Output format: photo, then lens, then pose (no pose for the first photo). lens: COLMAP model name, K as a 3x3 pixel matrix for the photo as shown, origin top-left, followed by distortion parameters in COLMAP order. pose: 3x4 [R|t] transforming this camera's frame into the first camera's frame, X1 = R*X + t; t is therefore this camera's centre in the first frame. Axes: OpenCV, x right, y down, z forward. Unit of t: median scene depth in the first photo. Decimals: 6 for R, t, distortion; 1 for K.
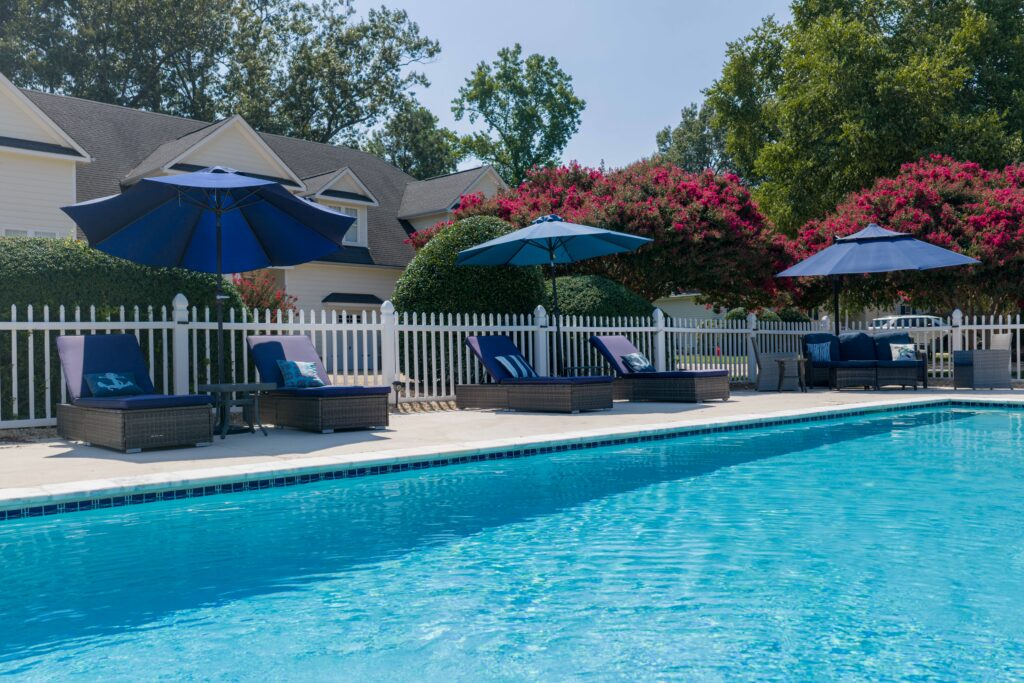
lens RADIAL K [[851.7, 0, 516.5], [0, 851.7, 350.5], [0, 0, 1]] dist [0.012006, -0.007454]
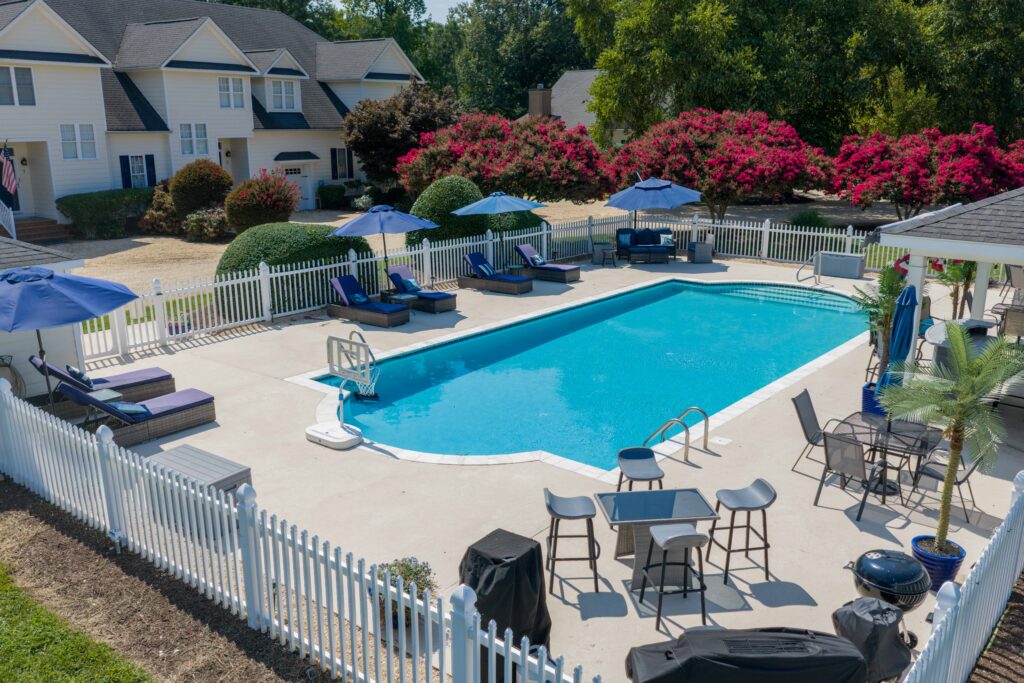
lens RADIAL K [[851.7, 0, 511.9], [0, 851.7, 338.5], [0, 0, 1]] dist [0.012006, -0.007454]
pose [[0.982987, -0.032932, 0.180700, -0.239312], [-0.012412, 0.969638, 0.244231, -0.243011], [-0.183257, -0.242319, 0.952732, -0.806726]]
